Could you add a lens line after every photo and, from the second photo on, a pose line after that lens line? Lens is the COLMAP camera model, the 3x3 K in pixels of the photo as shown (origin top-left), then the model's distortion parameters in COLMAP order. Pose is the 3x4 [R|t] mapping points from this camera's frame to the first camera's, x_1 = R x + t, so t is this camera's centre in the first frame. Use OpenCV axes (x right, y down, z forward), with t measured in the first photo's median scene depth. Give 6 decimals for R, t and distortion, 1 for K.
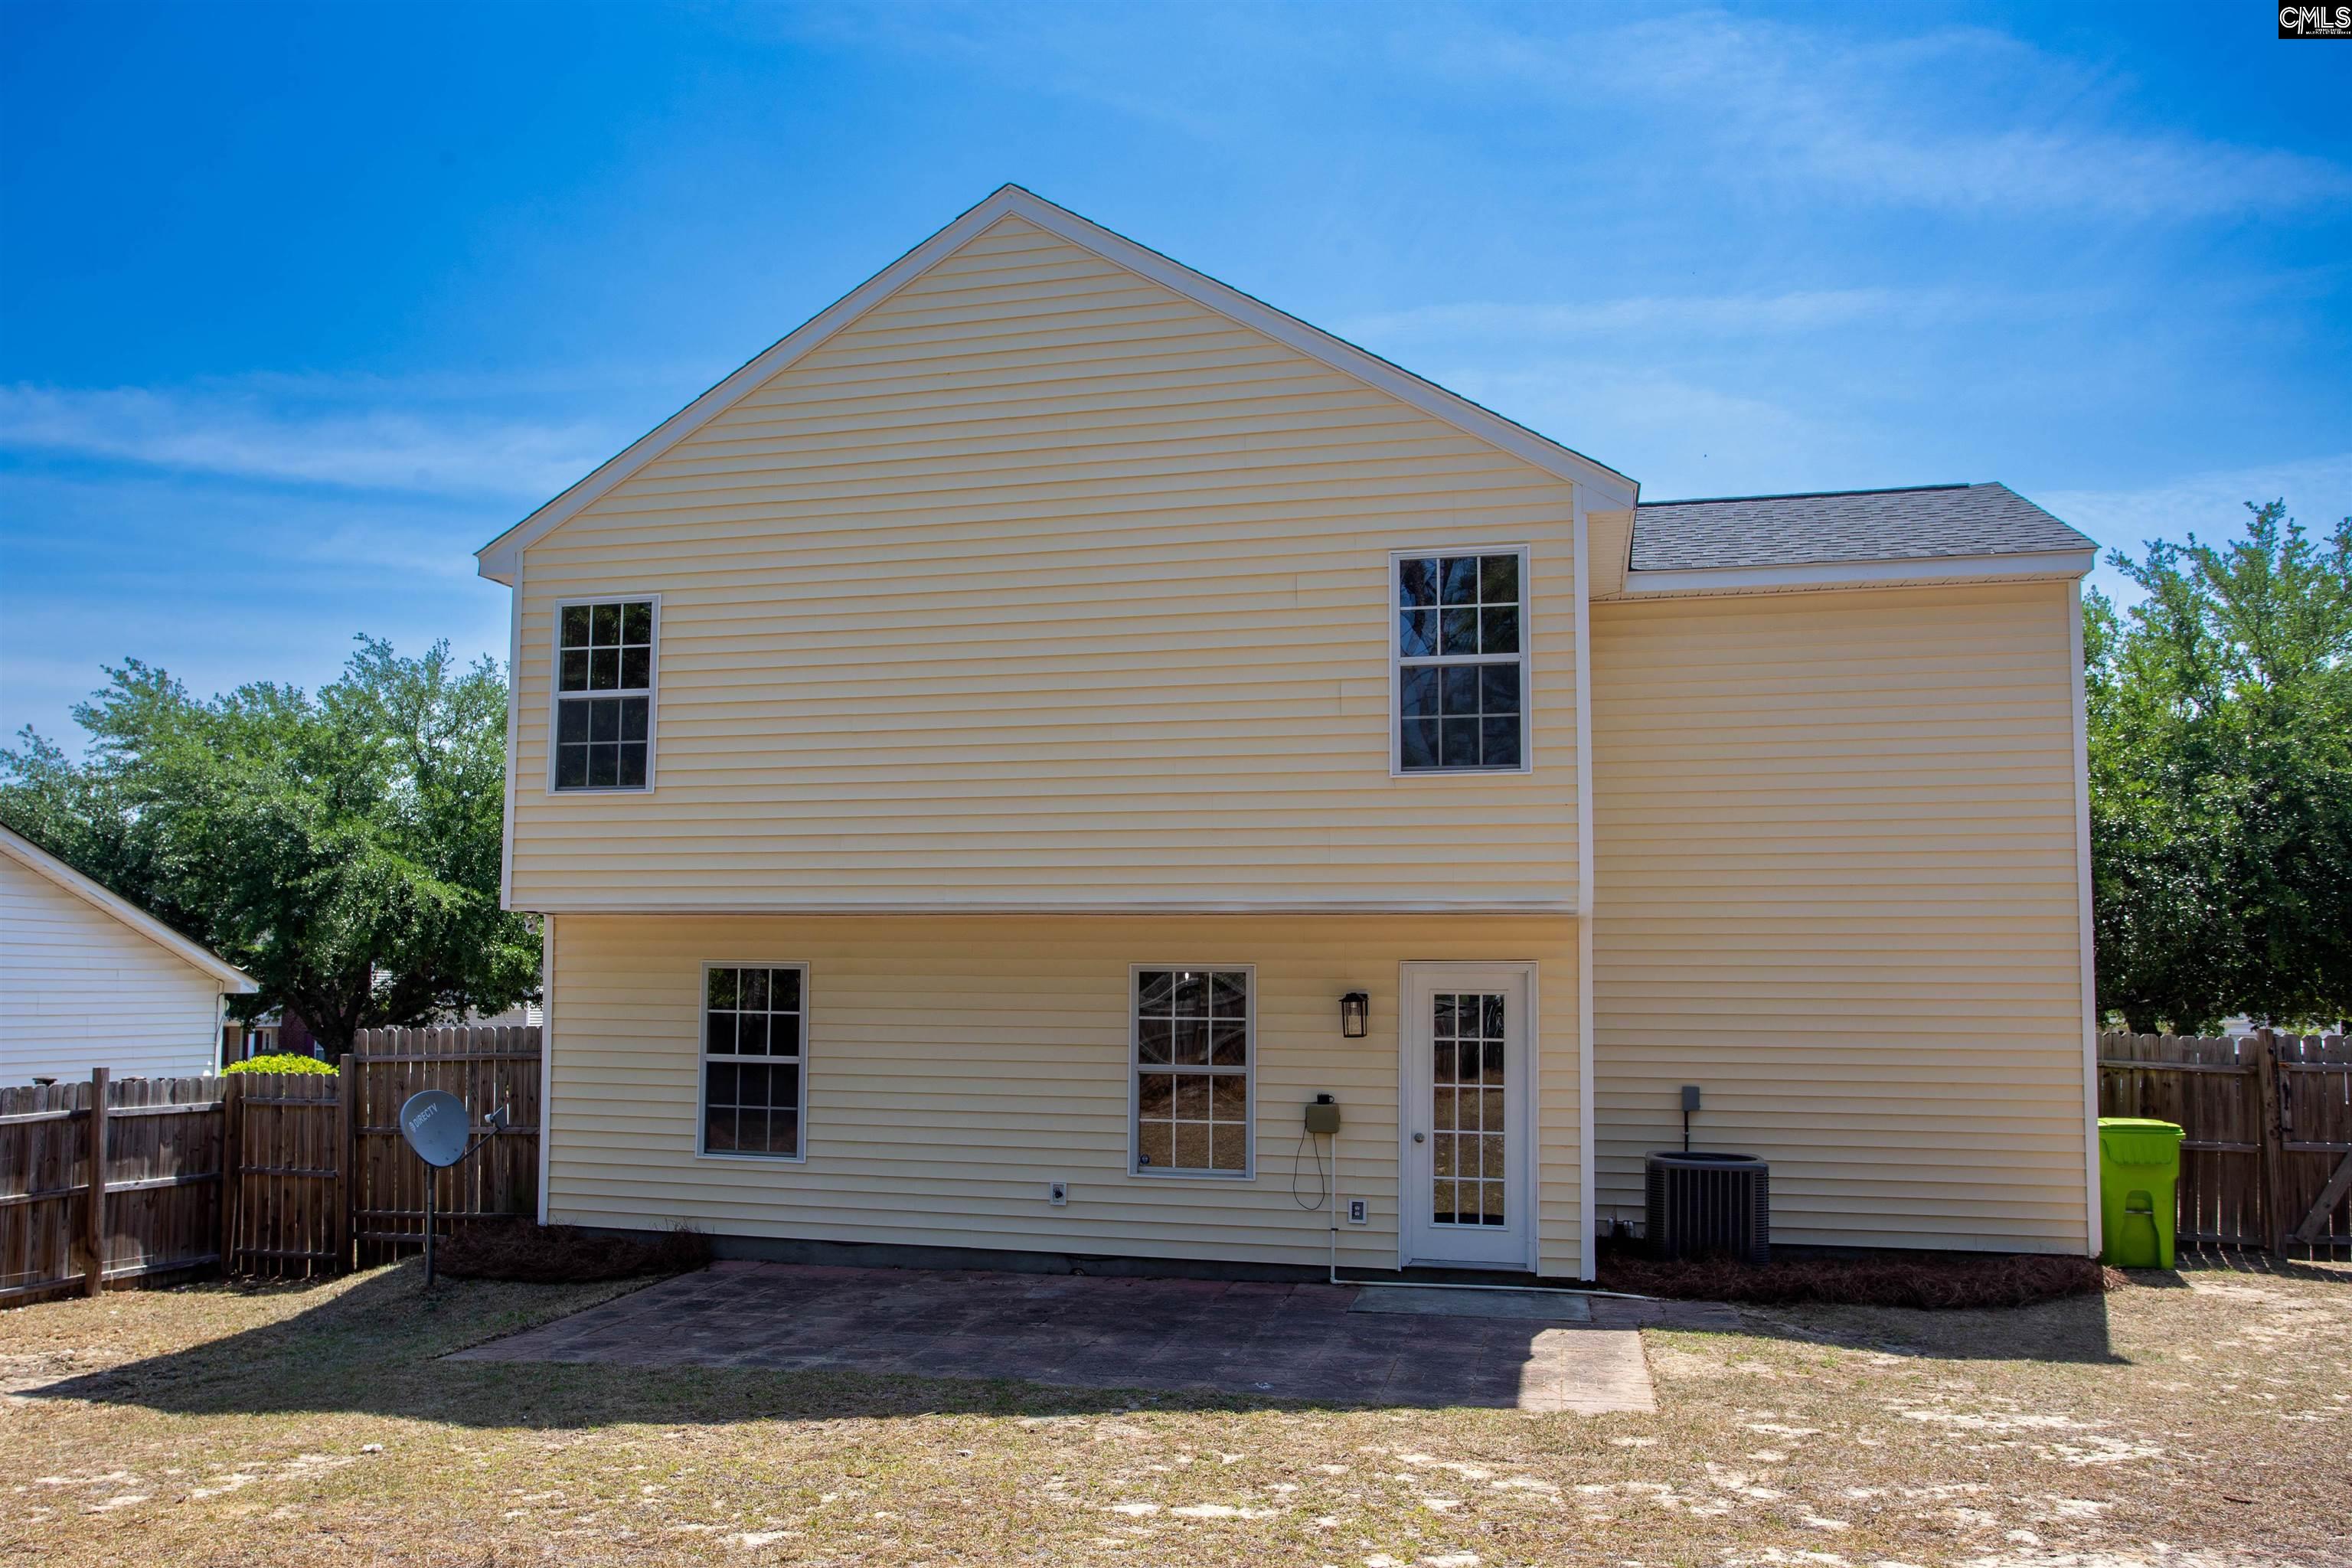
lens RADIAL K [[1634.5, 0, 1083.5], [0, 1634.5, 908.9], [0, 0, 1]] dist [-0.055309, 0.052763]
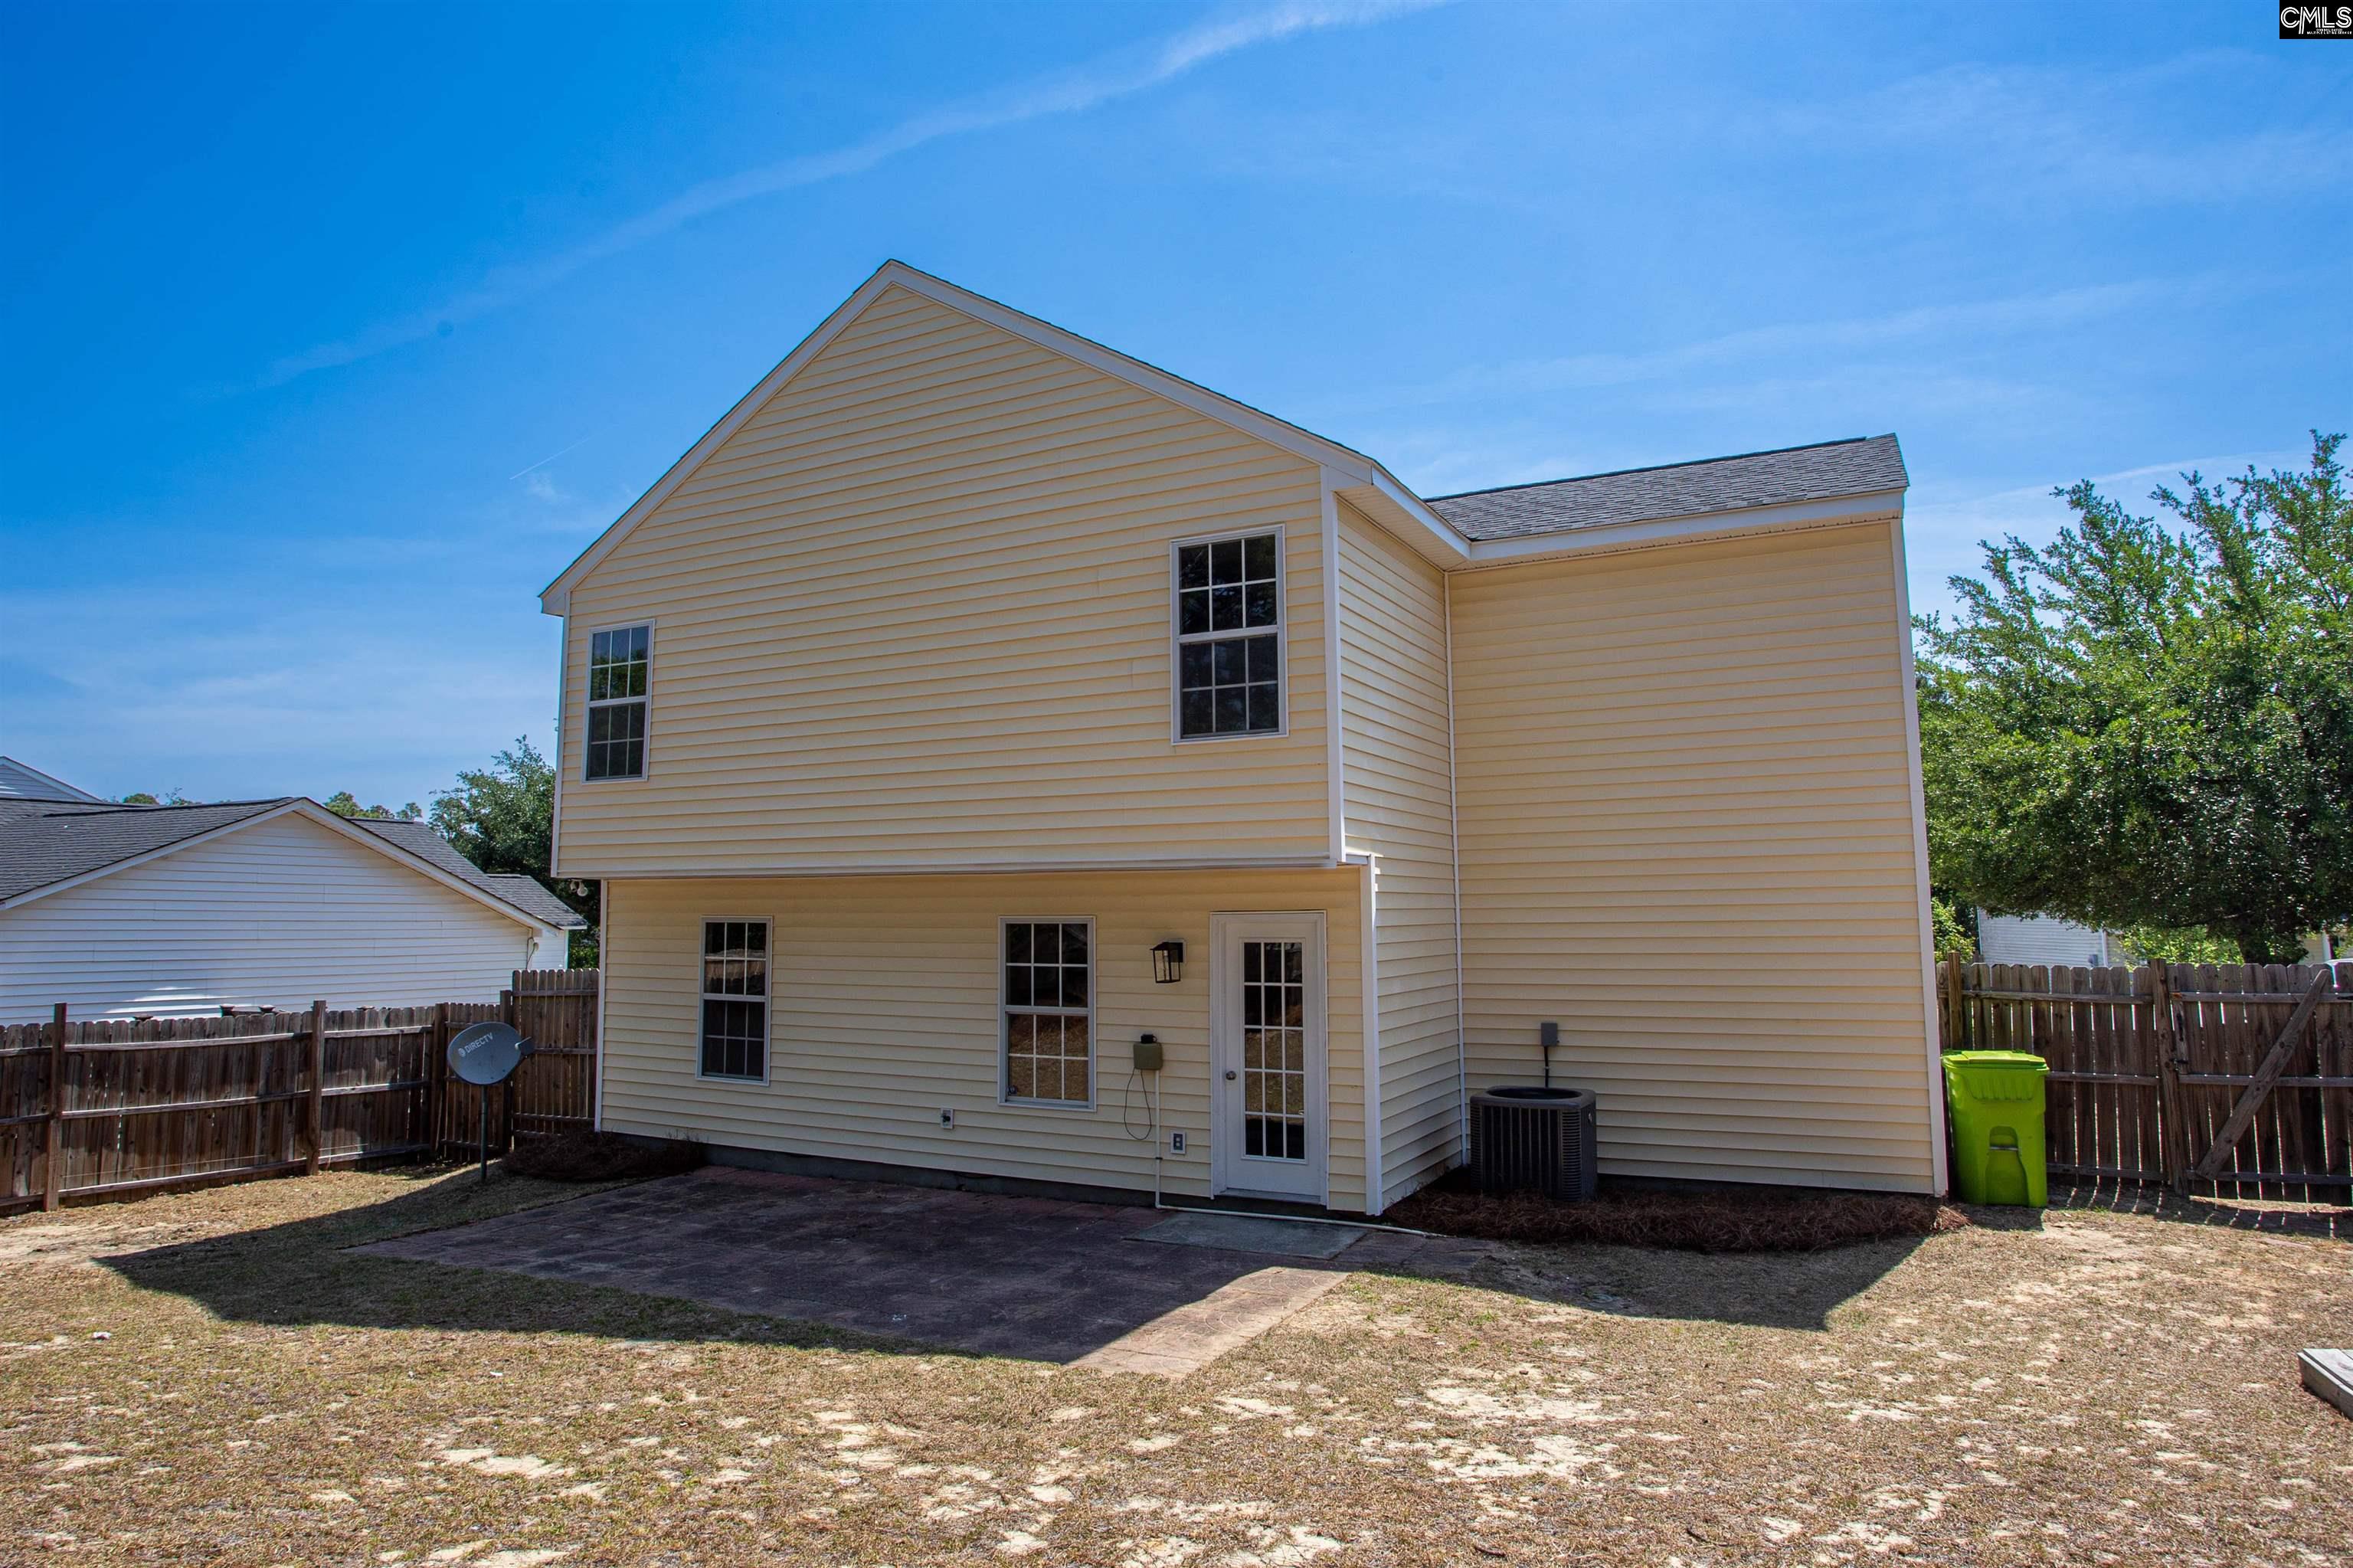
lens RADIAL K [[1317.6, 0, 1176.5], [0, 1317.6, 784.0], [0, 0, 1]] dist [-0.083027, 0.038988]
pose [[0.978872, -0.035523, -0.201365, 0.339548], [0.025860, 0.998393, -0.050418, -0.009153], [0.202833, 0.044146, 0.978218, 0.127644]]
